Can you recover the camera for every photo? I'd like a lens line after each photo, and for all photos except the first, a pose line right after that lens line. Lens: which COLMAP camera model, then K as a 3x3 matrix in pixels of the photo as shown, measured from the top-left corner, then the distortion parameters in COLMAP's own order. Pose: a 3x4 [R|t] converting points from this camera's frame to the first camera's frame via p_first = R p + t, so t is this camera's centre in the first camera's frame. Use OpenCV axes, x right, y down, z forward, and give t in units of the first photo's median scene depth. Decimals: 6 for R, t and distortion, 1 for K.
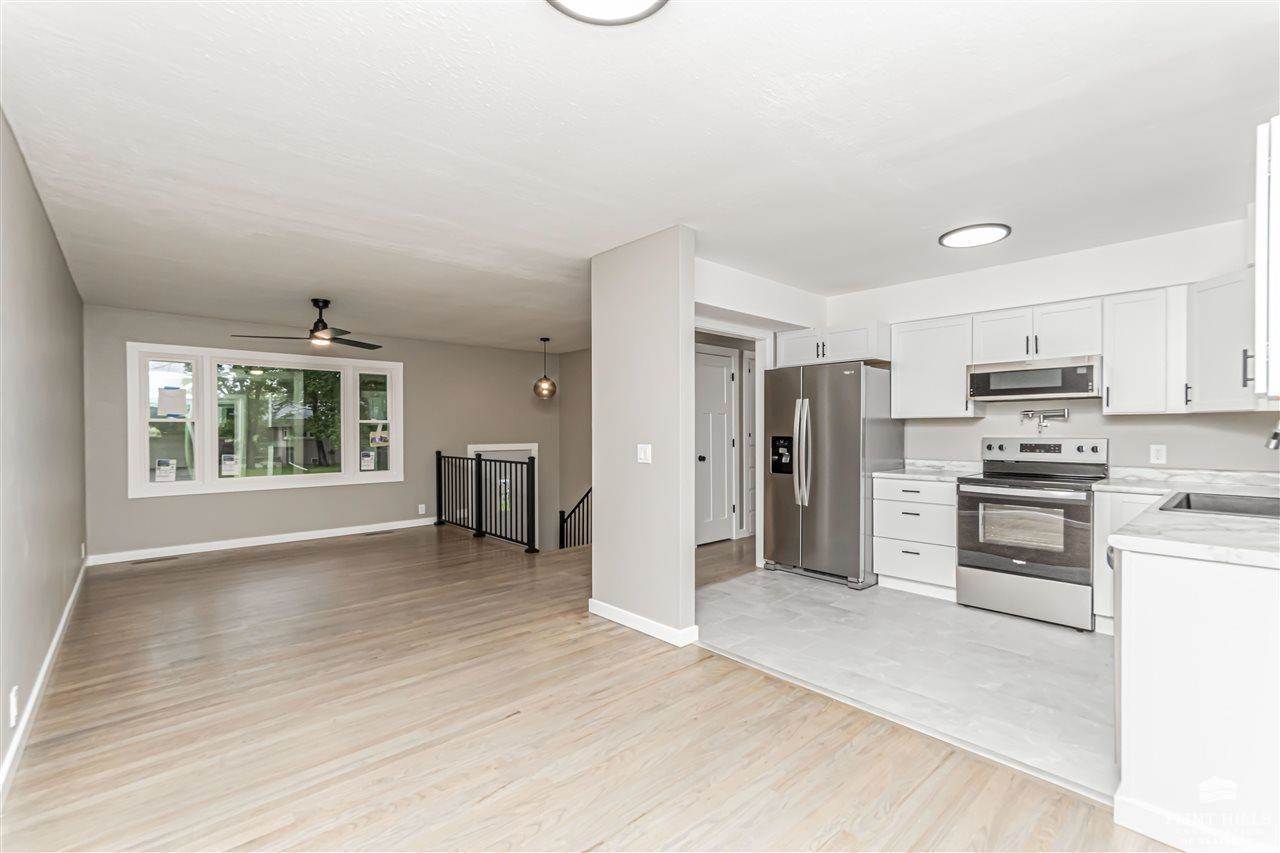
lens RADIAL K [[552.3, 0, 644.7], [0, 552.3, 432.9], [0, 0, 1]] dist [0.003393, 0.000228]
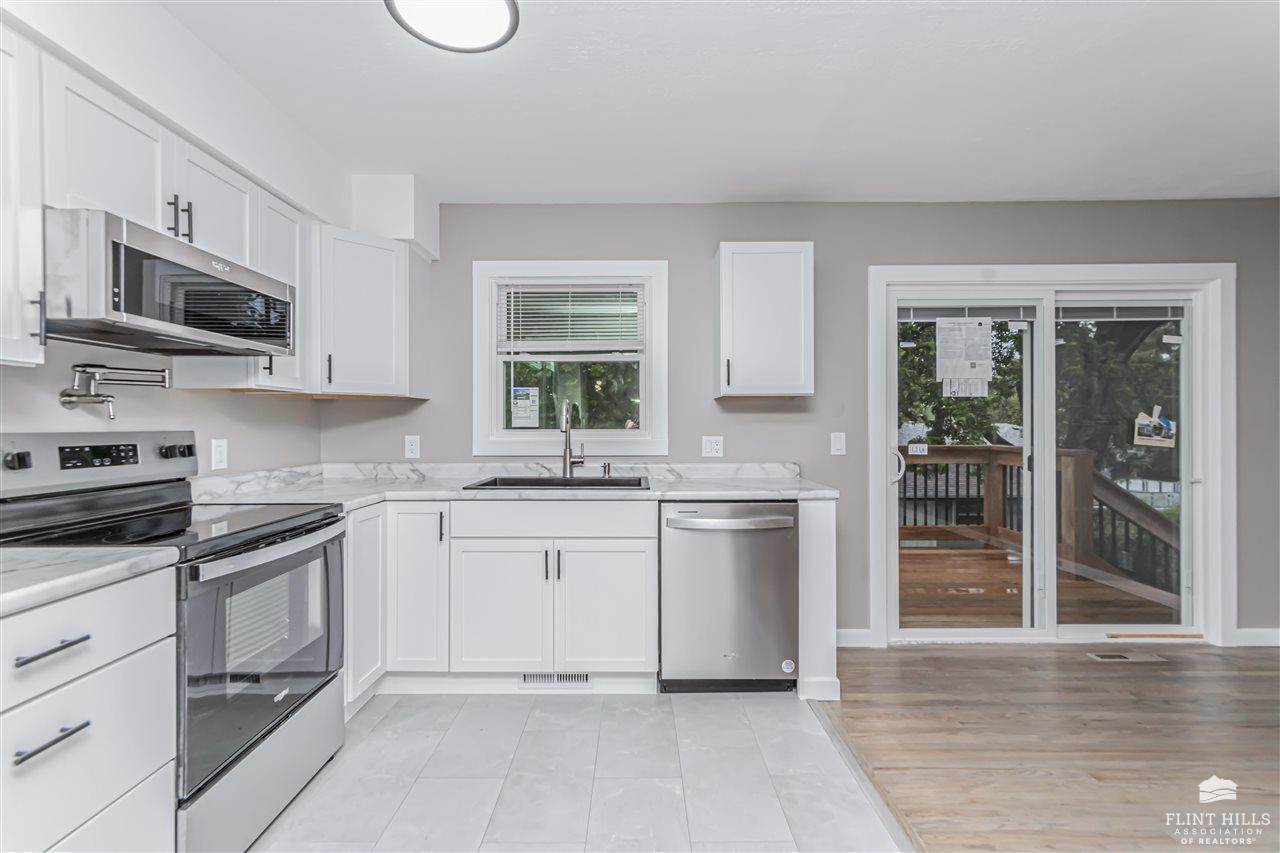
lens RADIAL K [[575.2, 0, 640.0], [0, 575.2, 426.5], [0, 0, 1]] dist [-0.000584, -0.000022]
pose [[-0.744259, 0.004344, 0.667877, 0.104888], [0.007119, 0.999974, 0.001429, 0.006525], [-0.667853, 0.005818, -0.744270, 0.915033]]
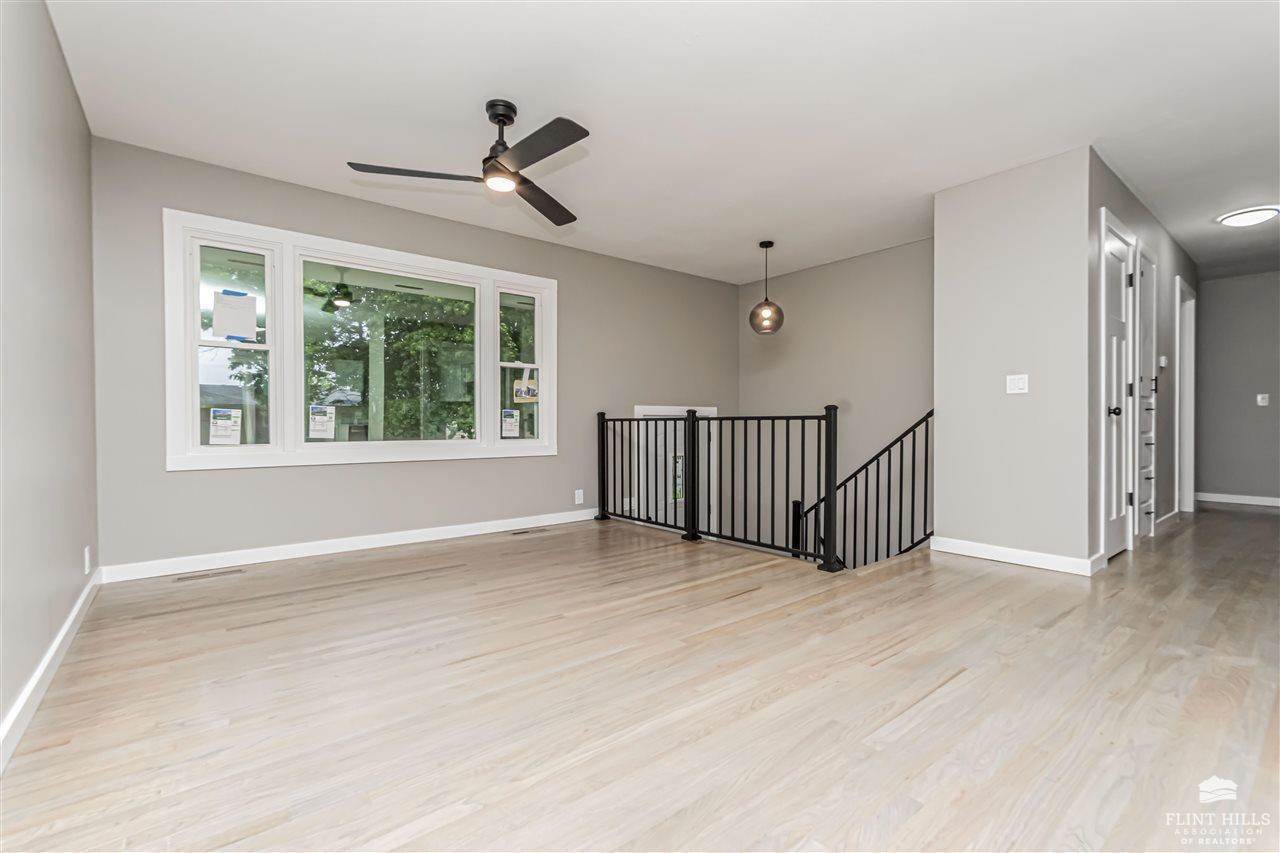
lens RADIAL K [[560.0, 0, 652.0], [0, 560.0, 431.0], [0, 0, 1]] dist [-0.001254, -0.000154]
pose [[0.998937, 0.003606, -0.045961, -0.458935], [-0.003254, 0.999965, 0.007722, 0.082930], [0.045987, -0.007564, 0.998913, 0.507634]]
